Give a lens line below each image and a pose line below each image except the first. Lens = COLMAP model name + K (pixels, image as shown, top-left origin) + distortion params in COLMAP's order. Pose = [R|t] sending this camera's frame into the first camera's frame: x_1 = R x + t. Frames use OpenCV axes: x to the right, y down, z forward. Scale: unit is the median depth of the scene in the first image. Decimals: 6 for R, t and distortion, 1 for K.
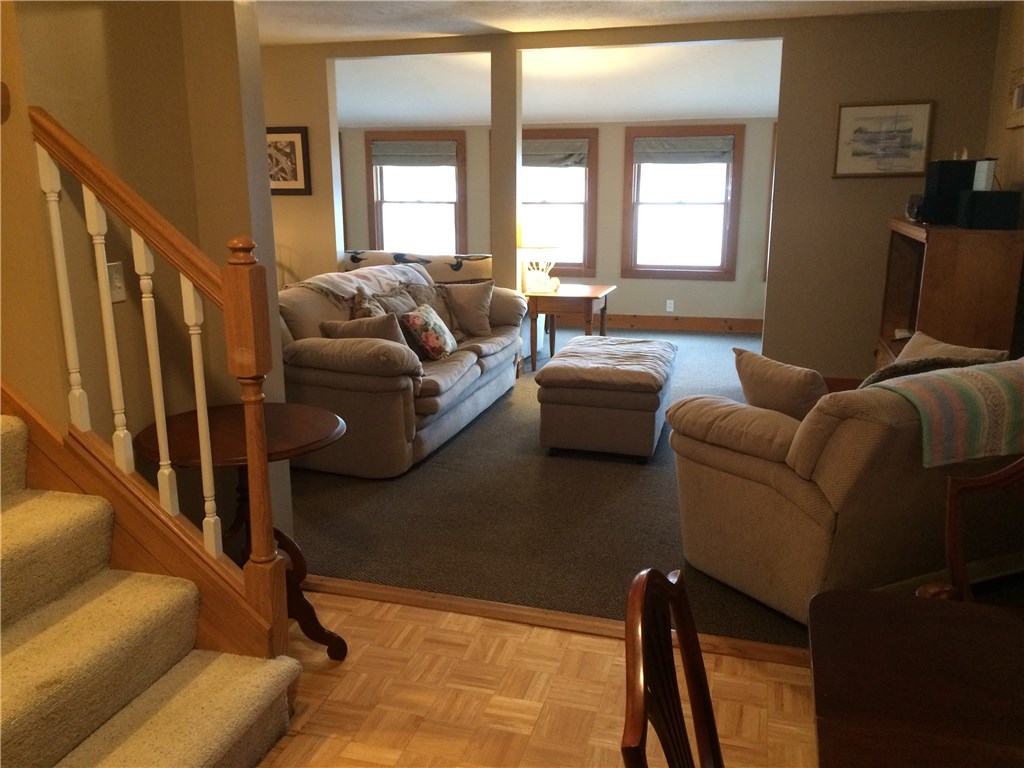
lens RADIAL K [[868.2, 0, 506.9], [0, 868.2, 387.6], [0, 0, 1]] dist [0.038070, -0.022947]
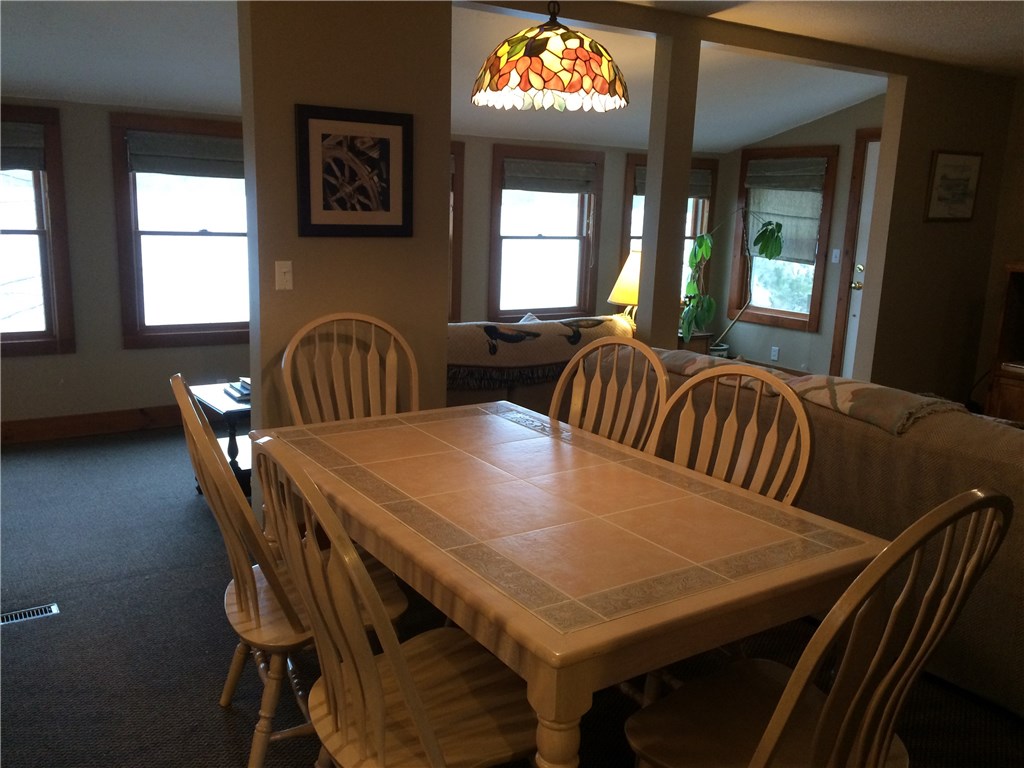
lens RADIAL K [[868.2, 0, 511.4], [0, 868.2, 382.2], [0, 0, 1]] dist [0.038070, -0.022947]
pose [[0.650016, -0.131680, 0.748425, -0.614894], [0.144586, 0.988312, 0.048313, -0.146254], [-0.746039, 0.076808, 0.661457, 0.589525]]
